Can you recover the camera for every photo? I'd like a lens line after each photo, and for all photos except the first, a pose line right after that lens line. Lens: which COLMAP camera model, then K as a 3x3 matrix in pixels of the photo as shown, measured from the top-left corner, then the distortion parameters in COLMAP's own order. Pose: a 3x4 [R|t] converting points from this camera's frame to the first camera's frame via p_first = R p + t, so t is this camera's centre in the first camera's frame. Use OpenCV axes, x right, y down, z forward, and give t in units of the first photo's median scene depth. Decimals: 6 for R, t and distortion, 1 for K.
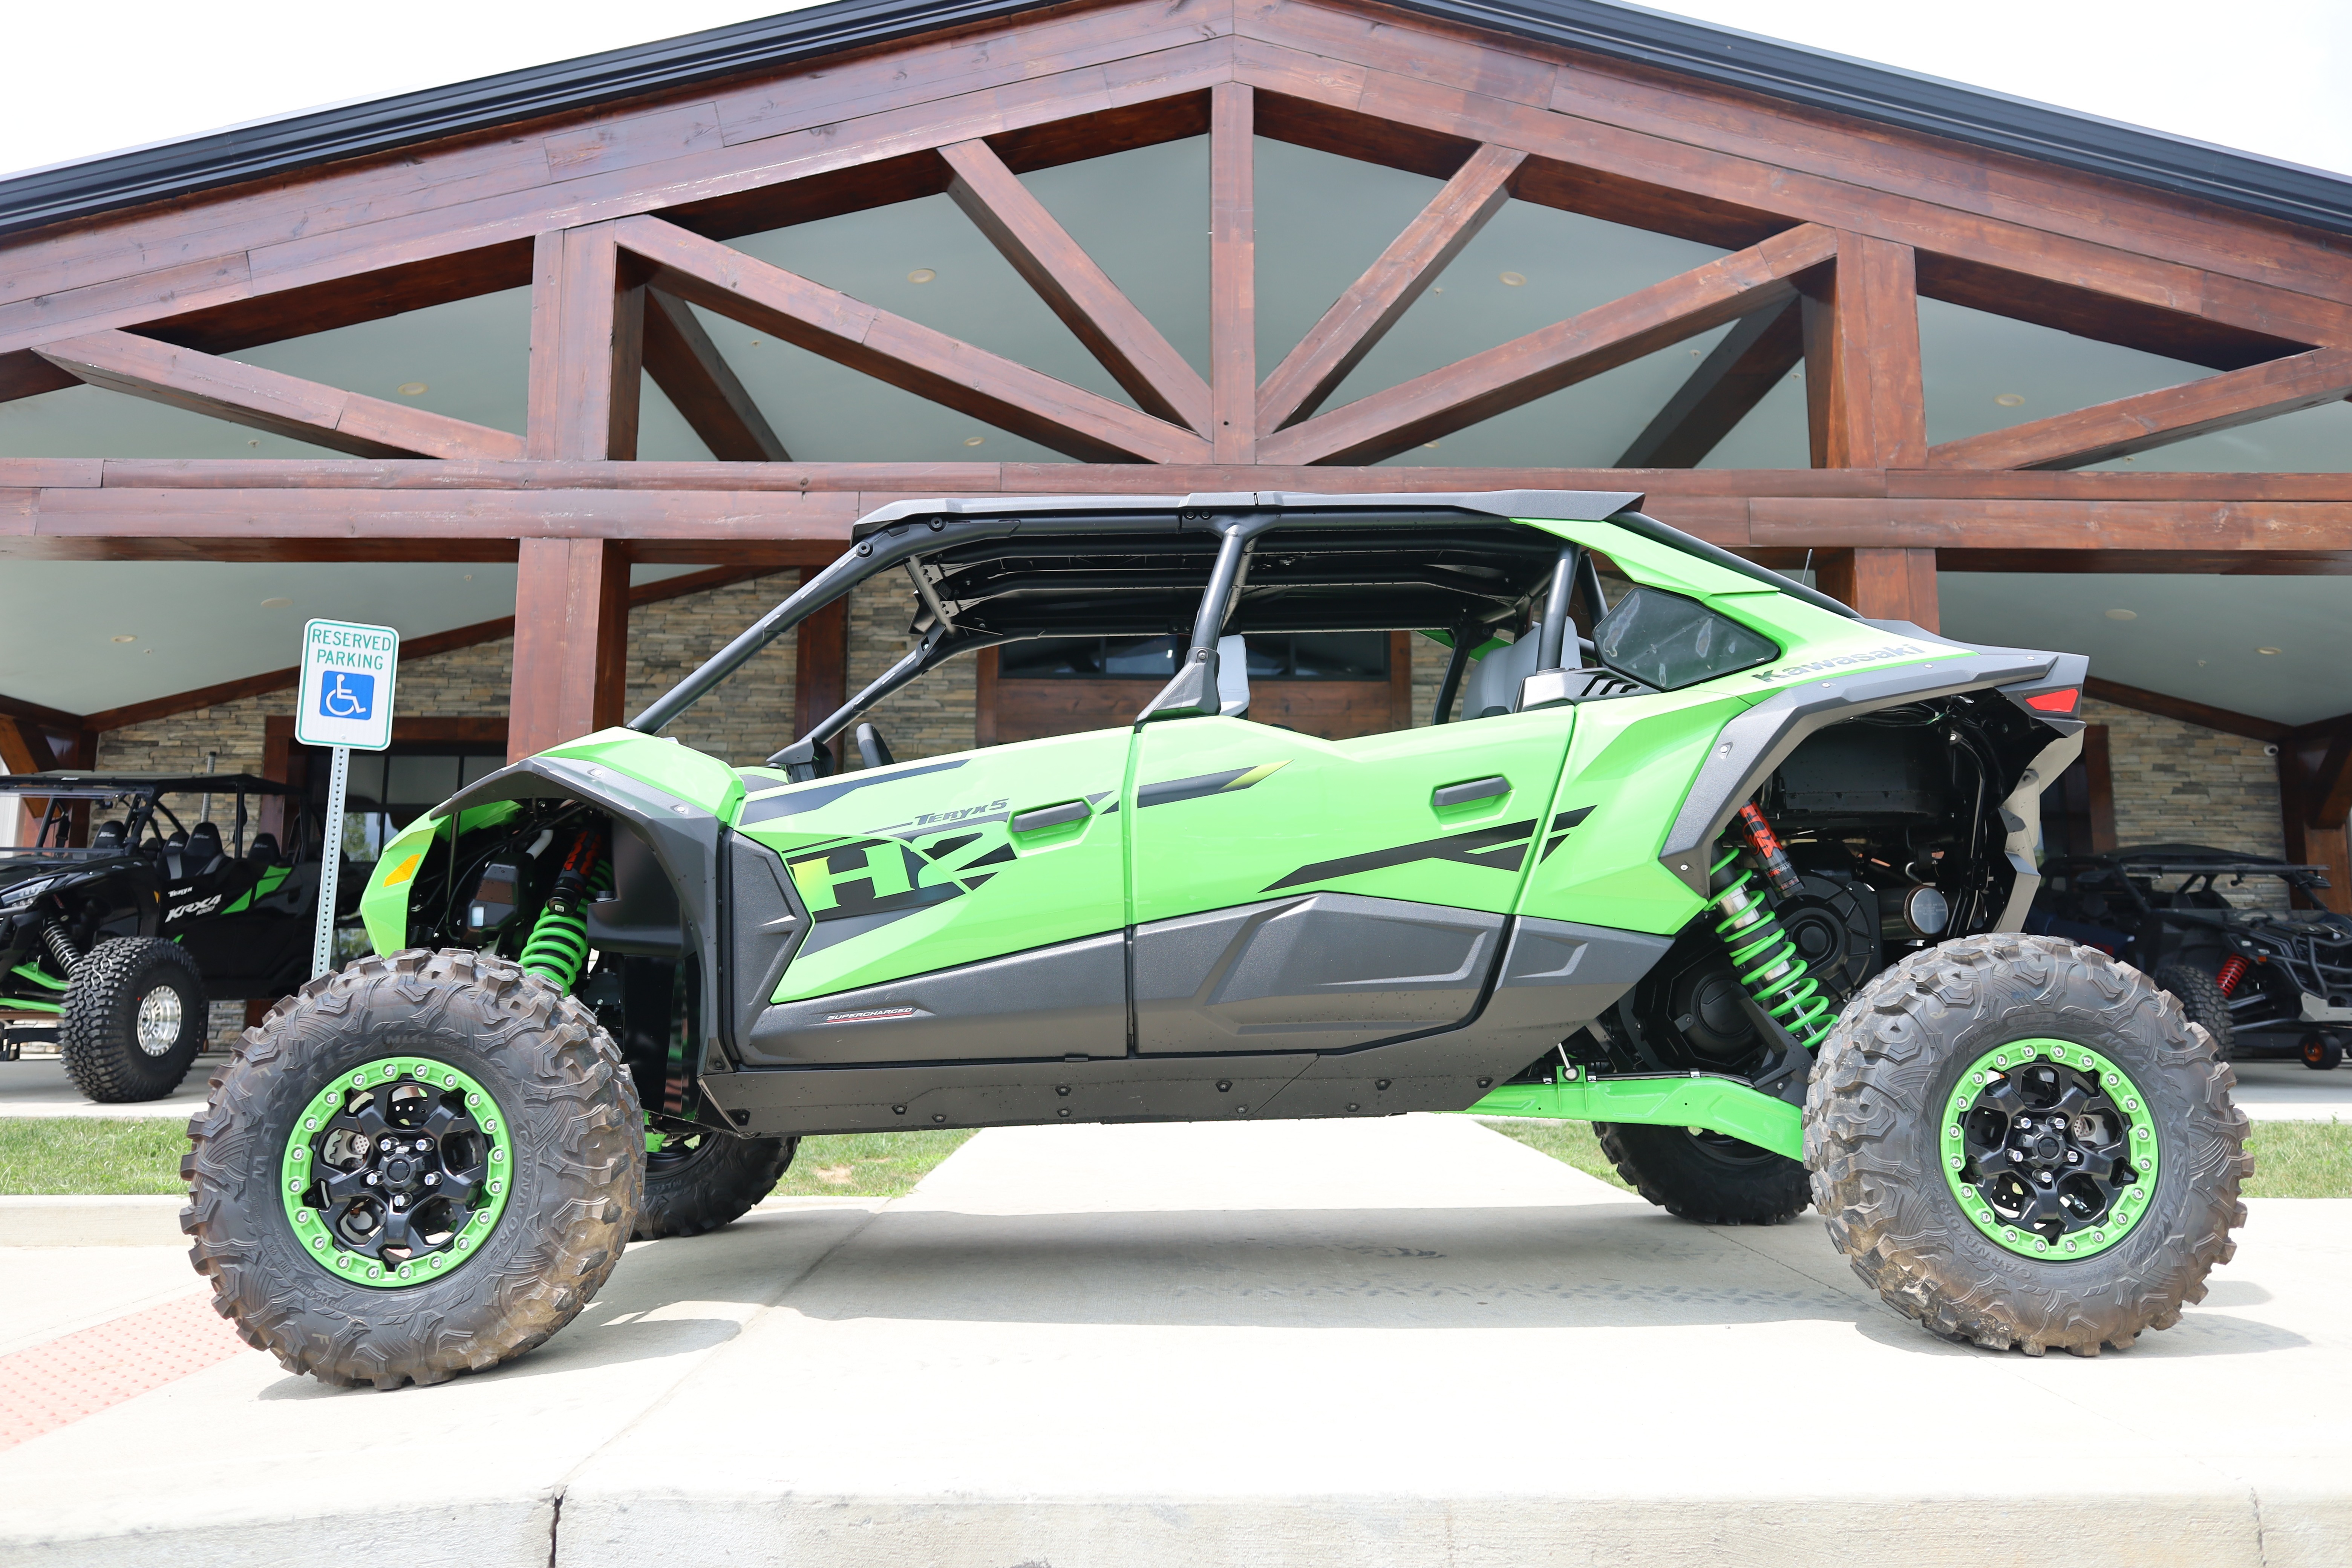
lens RADIAL K [[1639.3, 0, 1171.6], [0, 1639.3, 785.5], [0, 0, 1]] dist [-0.001516, -0.000135]
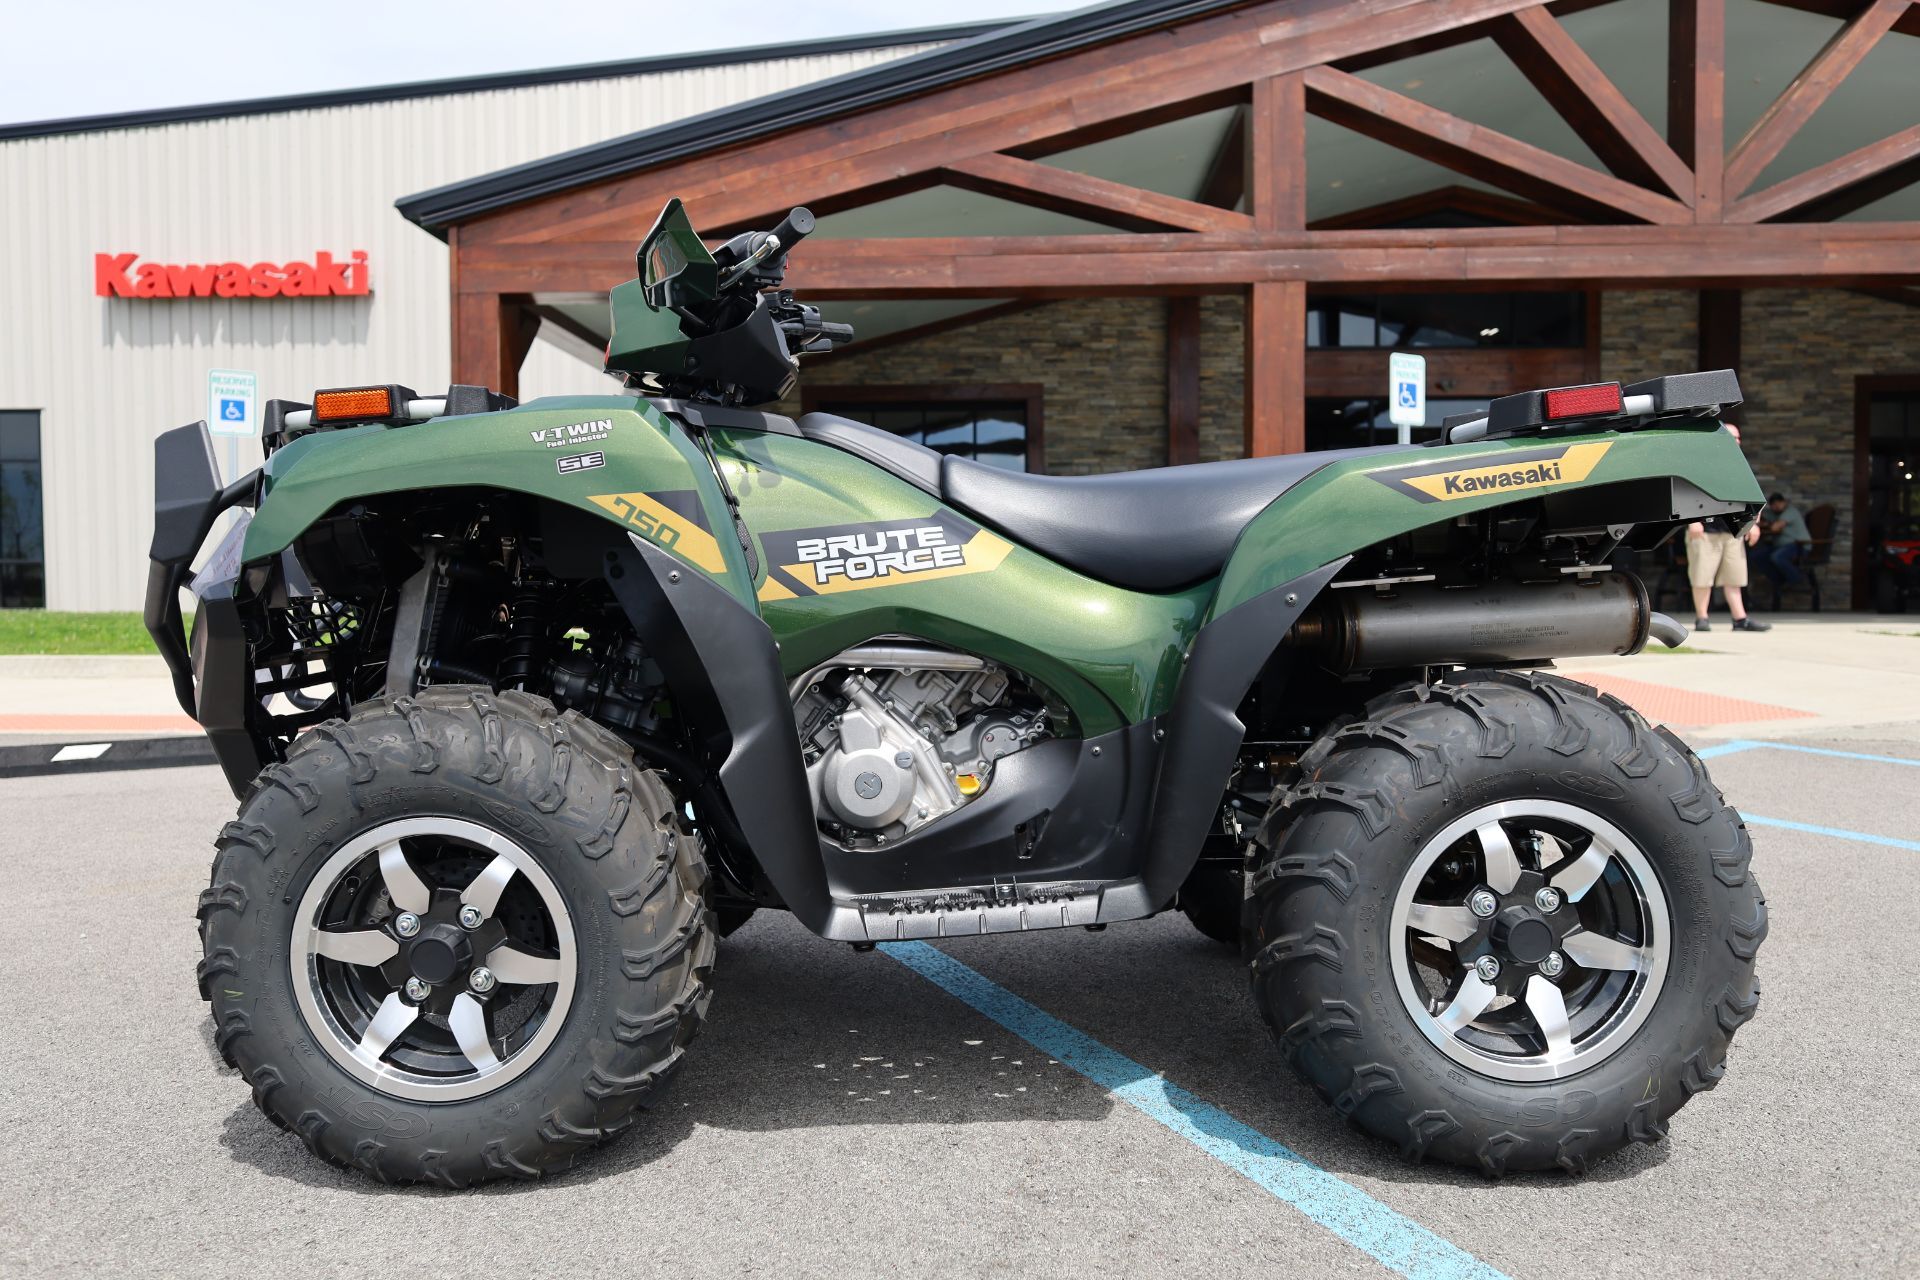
lens RADIAL K [[1335.4, 0, 955.2], [0, 1335.4, 646.5], [0, 0, 1]] dist [-0.000011, -0.001007]
pose [[0.998122, -0.003982, -0.061135, -0.589644], [0.014405, 0.985162, 0.171019, -0.025853], [0.059547, -0.171579, 0.983369, -0.359643]]
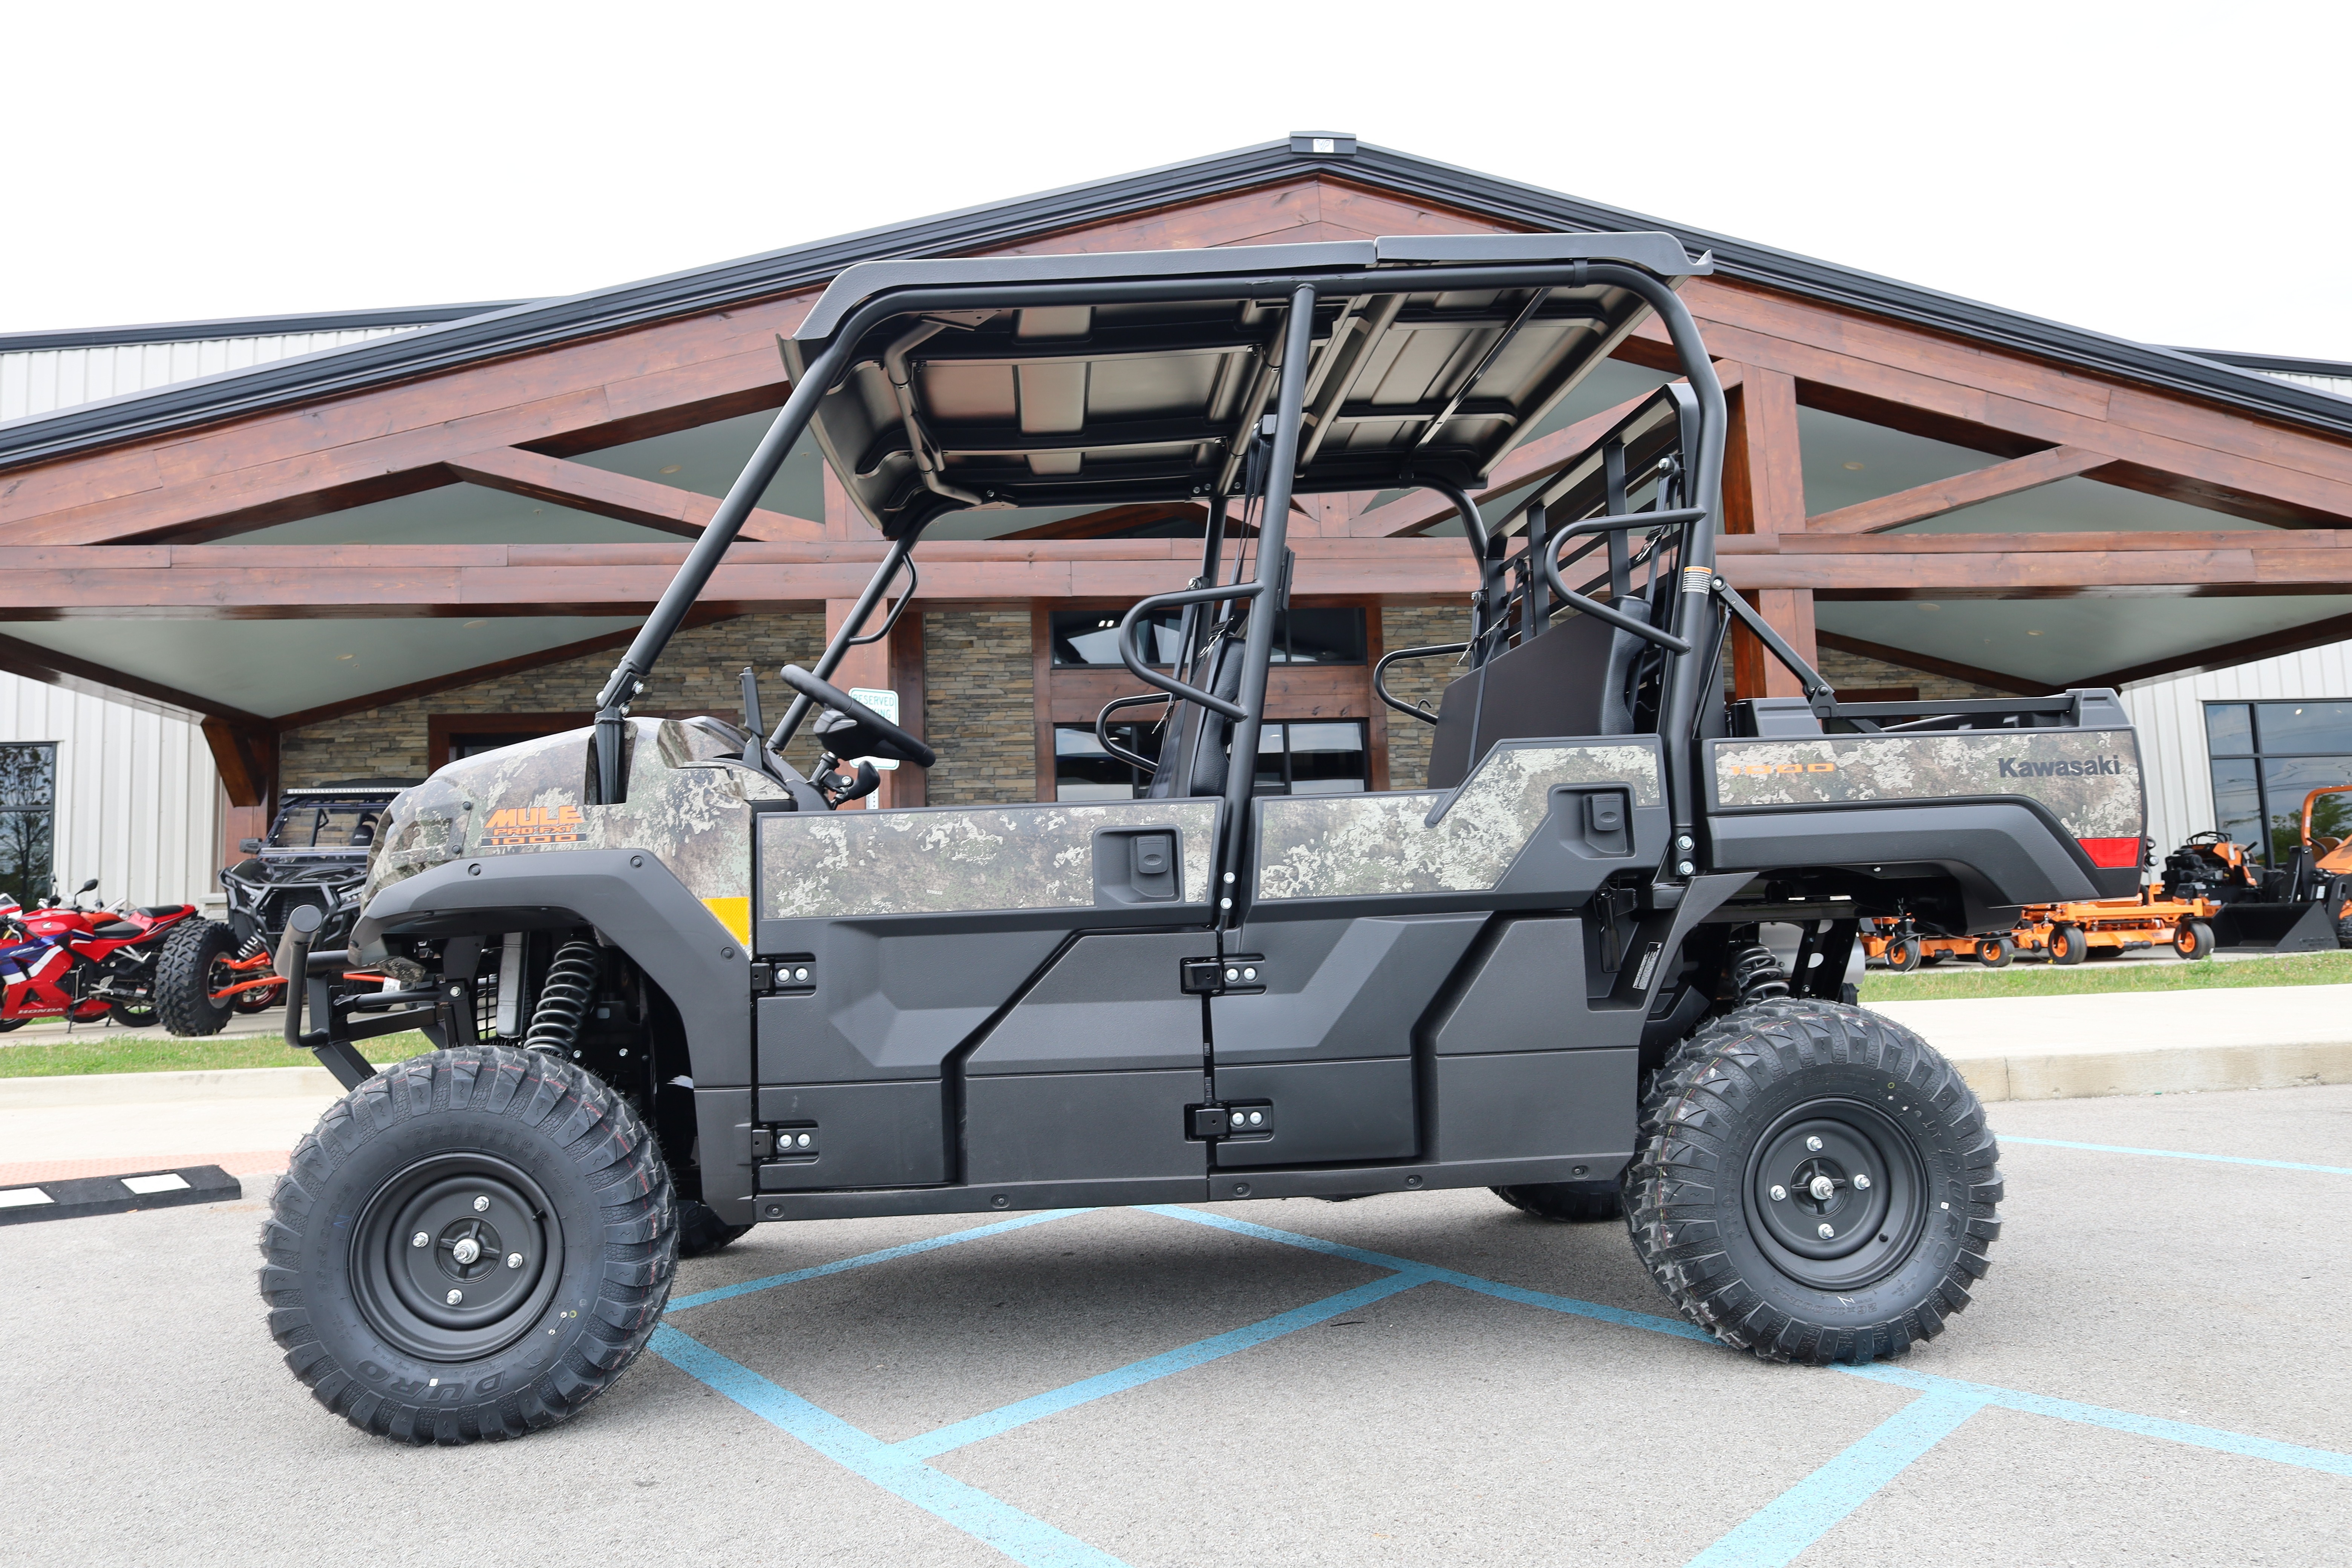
lens RADIAL K [[1639.3, 0, 1172.3], [0, 1639.3, 784.0], [0, 0, 1]] dist [-0.001516, -0.000135]
pose [[0.994805, -0.027583, 0.097994, -0.238494], [0.024296, 0.999107, 0.034577, -0.035127], [-0.098861, -0.032016, 0.994586, -0.382933]]
